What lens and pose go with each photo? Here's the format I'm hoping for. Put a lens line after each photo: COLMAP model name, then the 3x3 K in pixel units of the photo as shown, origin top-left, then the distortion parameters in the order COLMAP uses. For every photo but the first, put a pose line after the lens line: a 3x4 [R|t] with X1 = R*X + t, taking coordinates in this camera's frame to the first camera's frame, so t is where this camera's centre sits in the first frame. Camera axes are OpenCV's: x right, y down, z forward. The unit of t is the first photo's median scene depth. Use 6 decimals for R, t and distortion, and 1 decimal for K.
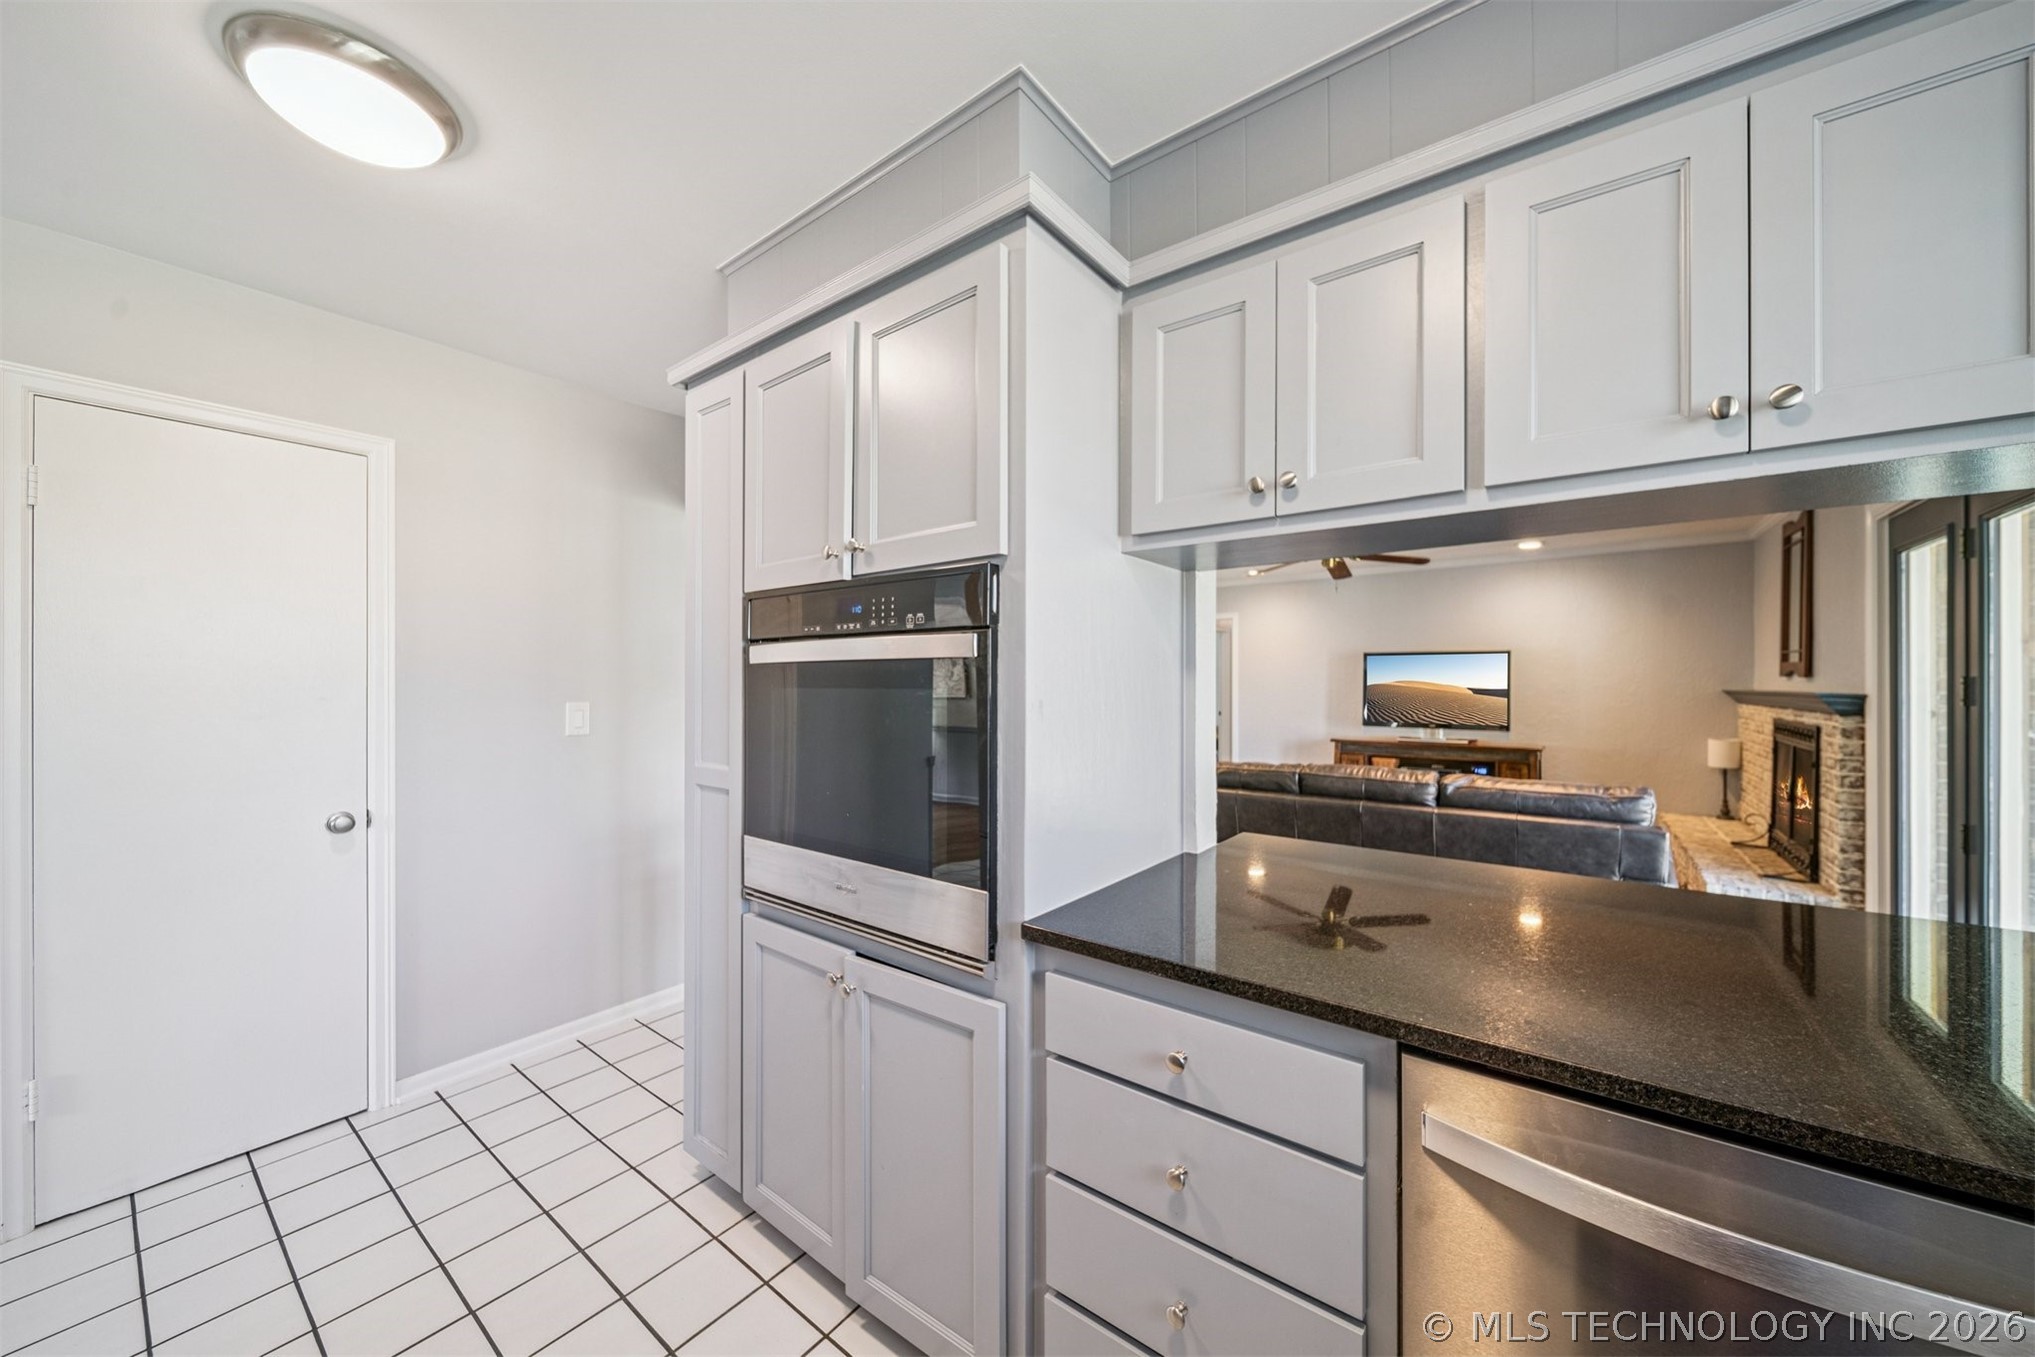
lens RADIAL K [[740.4, 0, 1016.9], [0, 740.4, 656.2], [0, 0, 1]] dist [-0.003956, 0.000022]
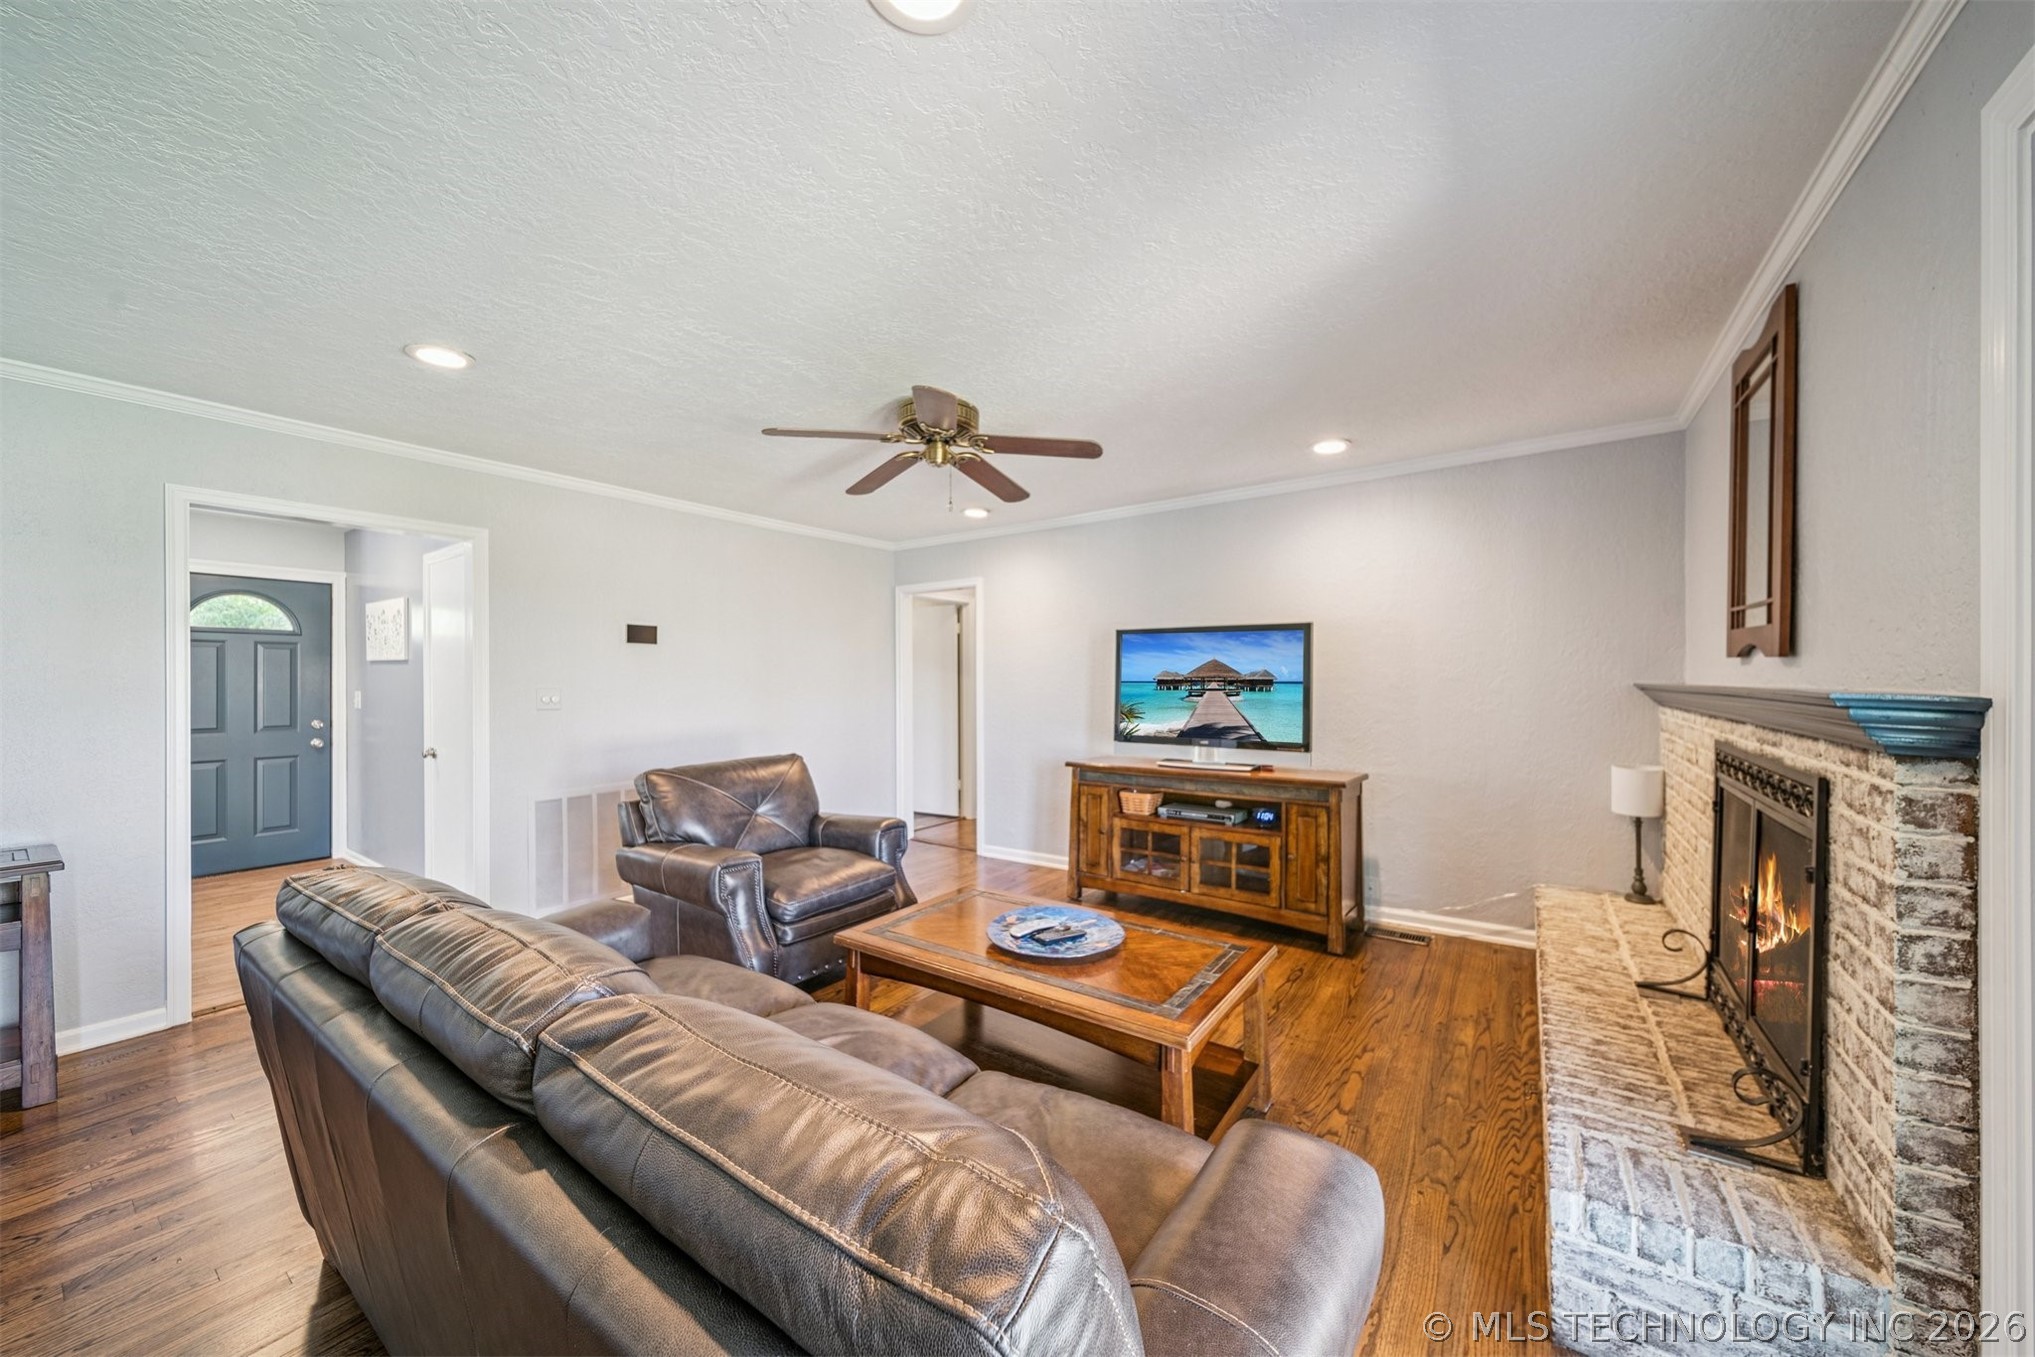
lens RADIAL K [[740.4, 0, 1006.3], [0, 740.4, 657.3], [0, 0, 1]] dist [-0.003956, 0.000022]
pose [[0.999583, -0.007556, 0.027856, 0.579578], [0.007420, 0.999960, 0.004982, 0.023400], [-0.027893, -0.004773, 0.999600, 0.559847]]
